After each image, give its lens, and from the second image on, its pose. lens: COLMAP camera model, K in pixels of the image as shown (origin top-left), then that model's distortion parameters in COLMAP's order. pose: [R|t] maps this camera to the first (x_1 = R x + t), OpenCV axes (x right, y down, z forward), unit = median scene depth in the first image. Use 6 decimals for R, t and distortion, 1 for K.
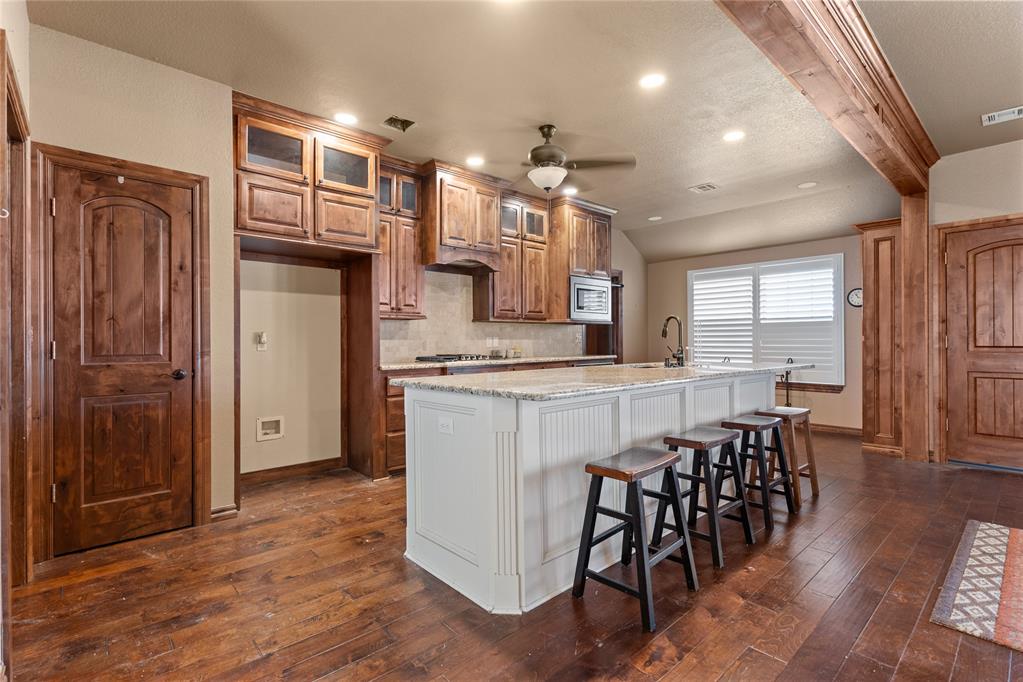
lens RADIAL K [[475.4, 0, 506.2], [0, 475.4, 339.5], [0, 0, 1]] dist [0.002811, 0.000005]
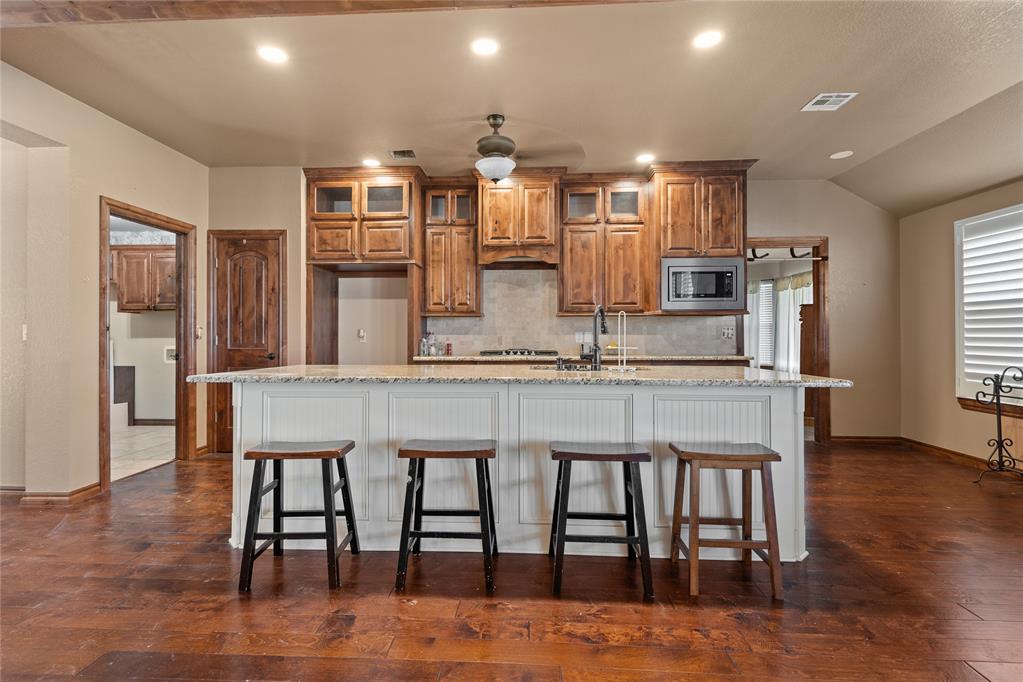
lens RADIAL K [[475.4, 0, 506.4], [0, 475.4, 335.0], [0, 0, 1]] dist [0.002811, 0.000005]
pose [[0.708164, 0.002836, -0.706042, 0.745973], [-0.000985, 0.999995, 0.003028, -0.002873], [0.706047, -0.001448, 0.708163, 0.312279]]
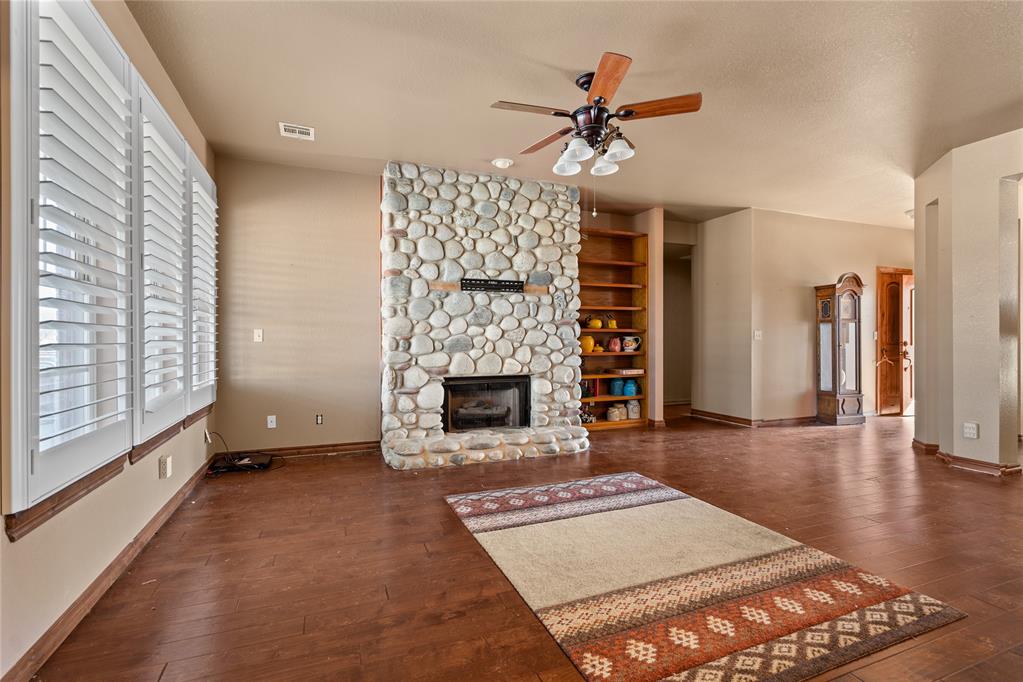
lens RADIAL K [[475.4, 0, 509.9], [0, 475.4, 338.3], [0, 0, 1]] dist [0.002811, 0.000005]
pose [[-0.939133, 0.006150, 0.343500, 0.712496], [0.004168, 0.999970, -0.006506, 0.004589], [-0.343529, -0.004678, -0.939130, 1.121629]]
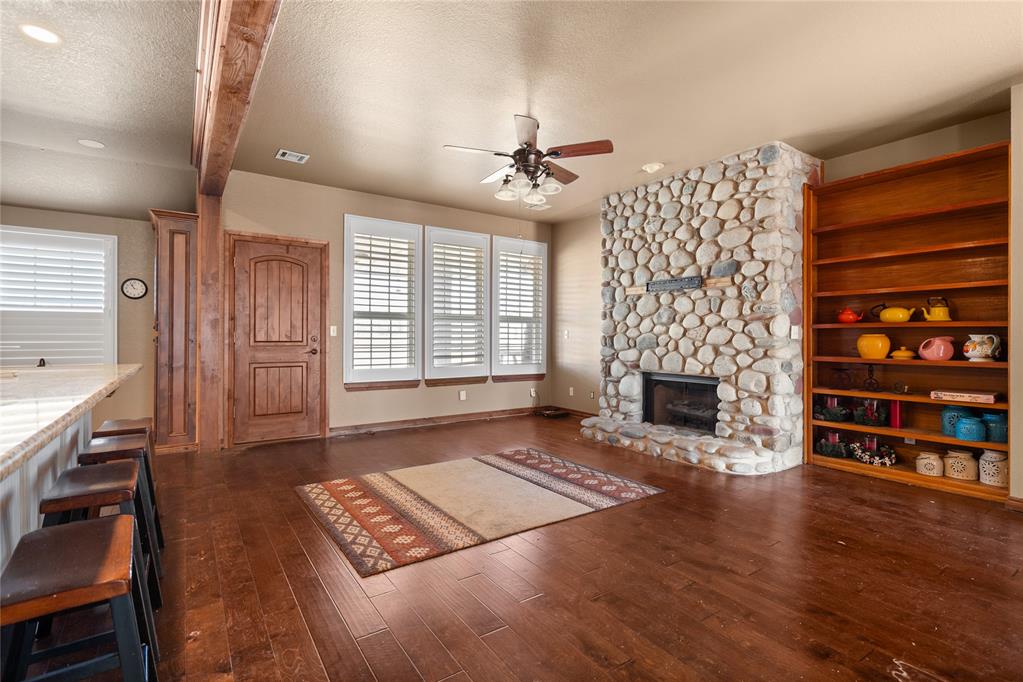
lens RADIAL K [[475.4, 0, 507.5], [0, 475.4, 336.7], [0, 0, 1]] dist [0.002811, 0.000005]
pose [[0.128139, 0.002888, 0.991752, -0.109580], [-0.005992, 0.999980, -0.002138, 0.001392], [-0.991738, -0.005668, 0.128154, 0.247555]]
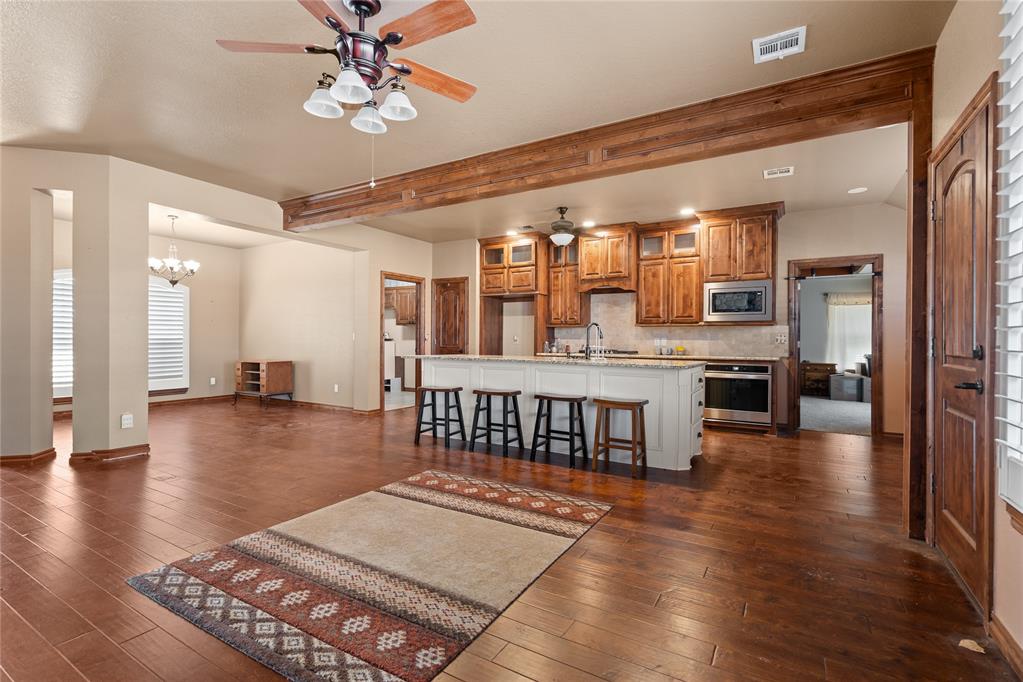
lens RADIAL K [[475.4, 0, 513.4], [0, 475.4, 341.6], [0, 0, 1]] dist [0.002811, 0.000005]
pose [[0.300515, 0.010069, -0.953724, 1.495786], [-0.006281, 0.999943, 0.008577, -0.005629], [0.953756, 0.003413, 0.300561, 0.341649]]
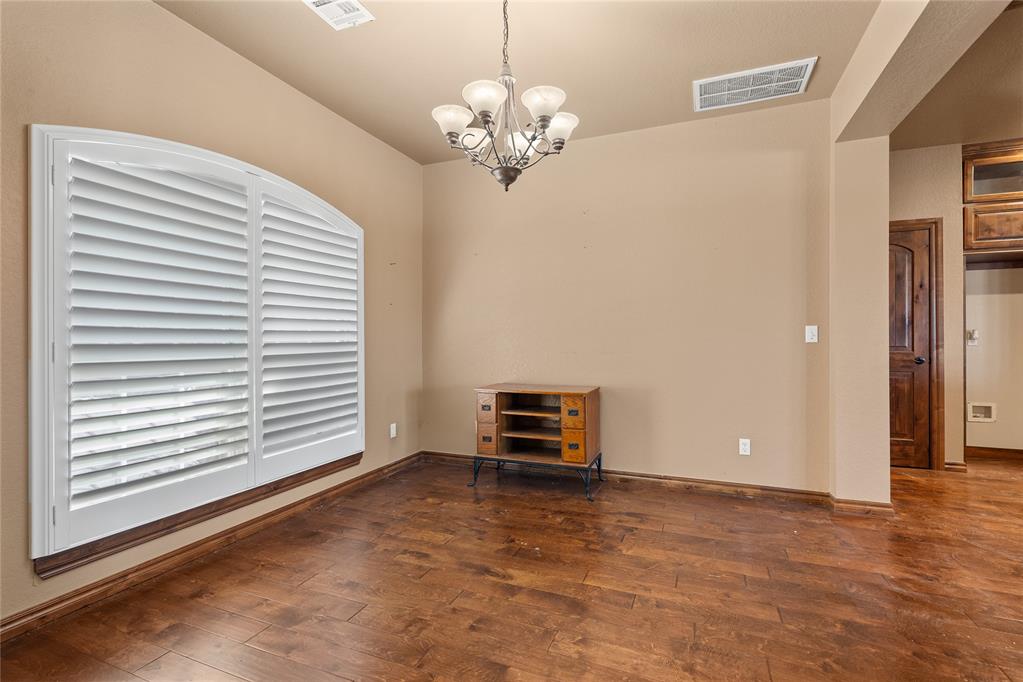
lens RADIAL K [[475.4, 0, 506.8], [0, 475.4, 339.4], [0, 0, 1]] dist [0.002811, 0.000005]
pose [[0.438228, 0.002517, -0.898860, 0.043302], [0.003057, 0.999986, 0.004291, -0.000613], [0.898859, -0.004629, 0.438214, -0.552732]]
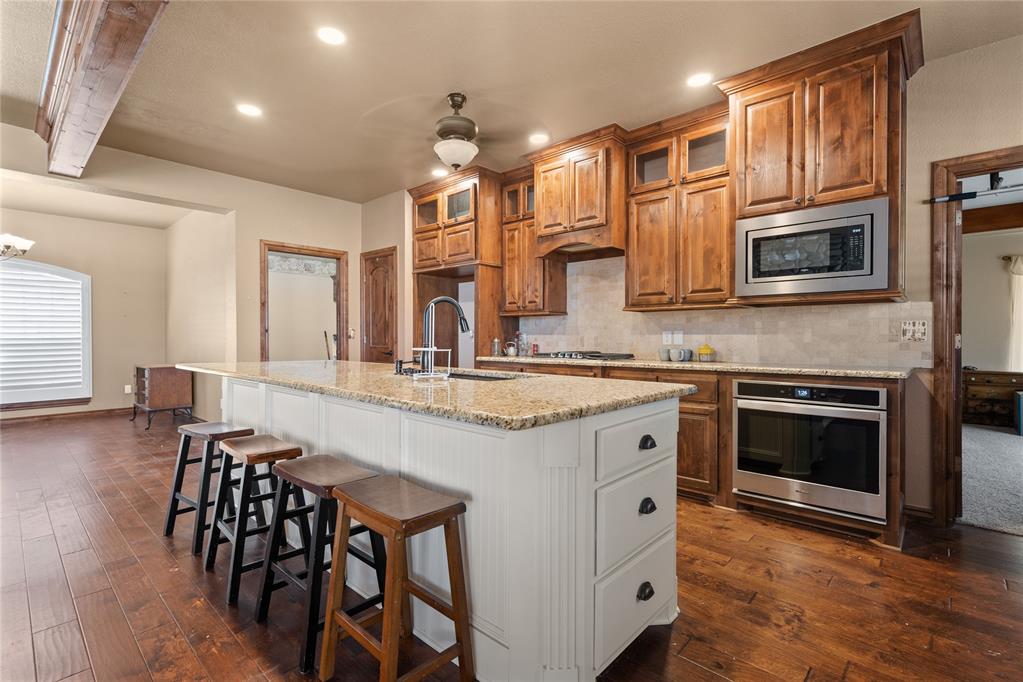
lens RADIAL K [[475.4, 0, 511.1], [0, 475.4, 341.6], [0, 0, 1]] dist [0.002811, 0.000005]
pose [[0.097499, 0.013396, -0.995145, 0.939421], [0.001762, 0.999906, 0.013633, 0.000600], [0.995234, -0.003082, 0.097467, 0.960702]]
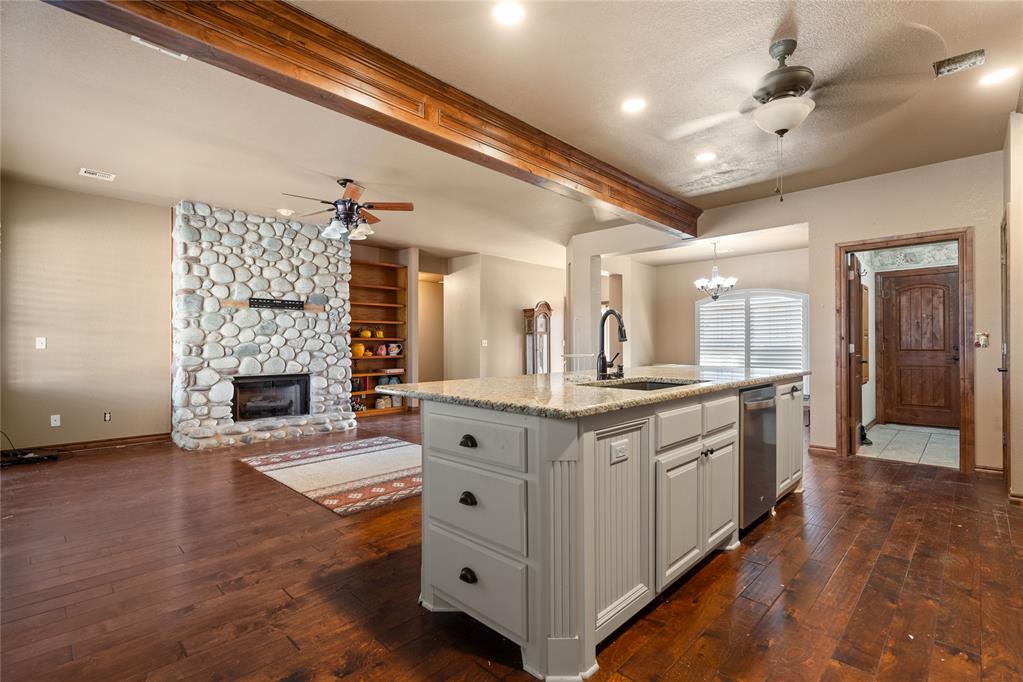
lens RADIAL K [[475.4, 0, 506.8], [0, 475.4, 342.8], [0, 0, 1]] dist [0.002811, 0.000005]
pose [[-0.998024, 0.004693, -0.062656, 0.517645], [0.005157, 0.999960, -0.007252, 0.002989], [0.062619, -0.007561, -0.998009, 1.598813]]
